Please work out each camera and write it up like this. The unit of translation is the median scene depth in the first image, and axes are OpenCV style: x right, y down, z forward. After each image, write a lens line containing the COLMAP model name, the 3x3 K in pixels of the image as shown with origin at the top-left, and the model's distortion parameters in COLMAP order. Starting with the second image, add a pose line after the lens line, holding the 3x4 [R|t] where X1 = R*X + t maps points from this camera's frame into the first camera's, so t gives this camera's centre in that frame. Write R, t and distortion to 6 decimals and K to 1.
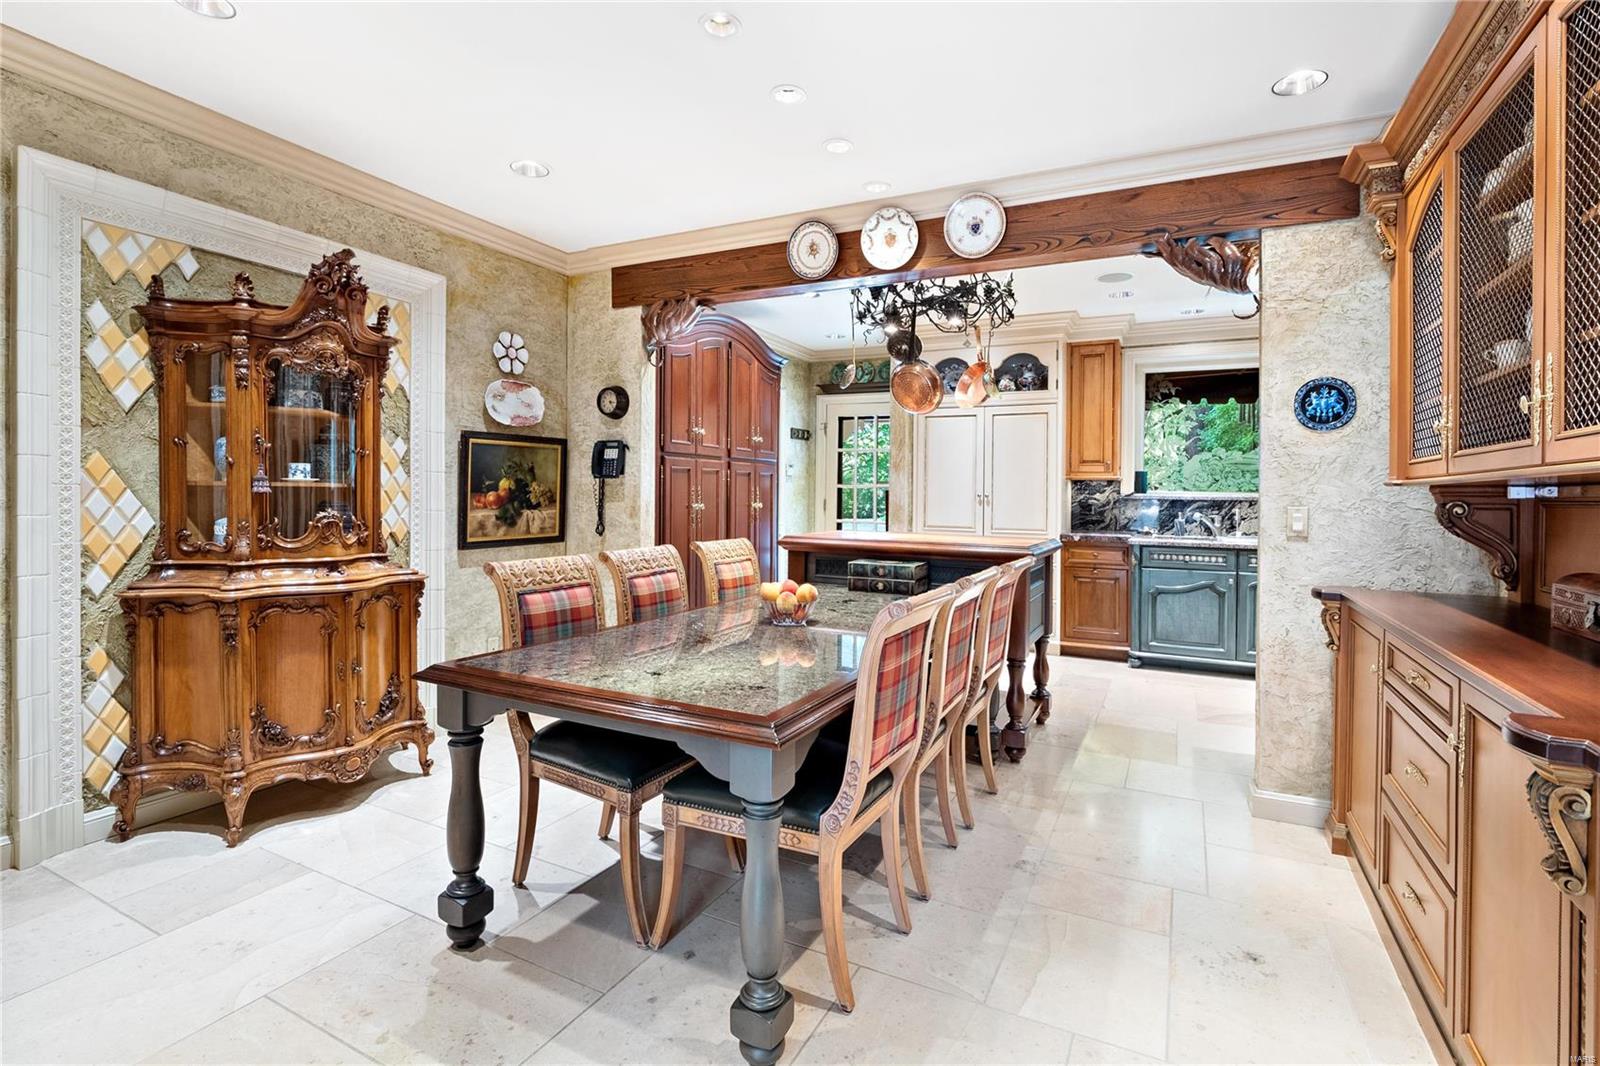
lens RADIAL K [[754.0, 0, 798.8], [0, 754.0, 501.1], [0, 0, 1]] dist [-0.017887, 0.001678]
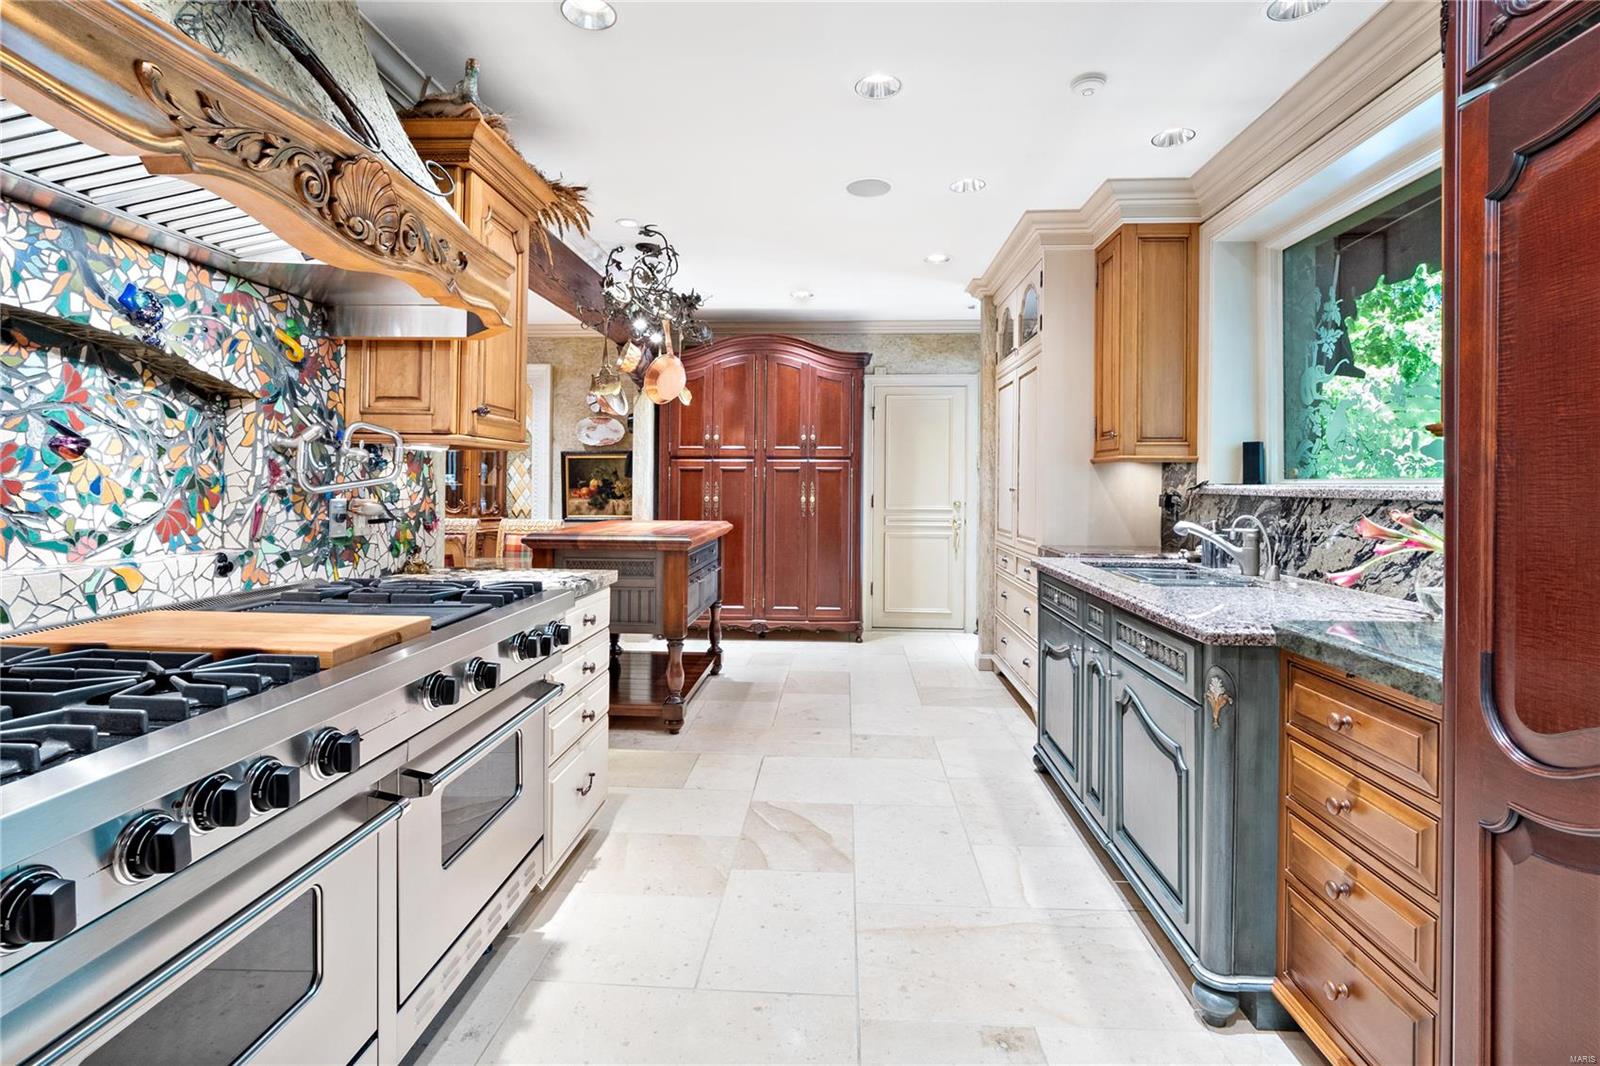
lens RADIAL K [[754.0, 0, 802.7], [0, 754.0, 486.5], [0, 0, 1]] dist [-0.017887, 0.001678]
pose [[0.406118, -0.006231, -0.913800, 1.250612], [-0.006199, 0.999935, -0.009573, -0.002156], [0.913800, 0.009552, 0.406053, 0.761074]]
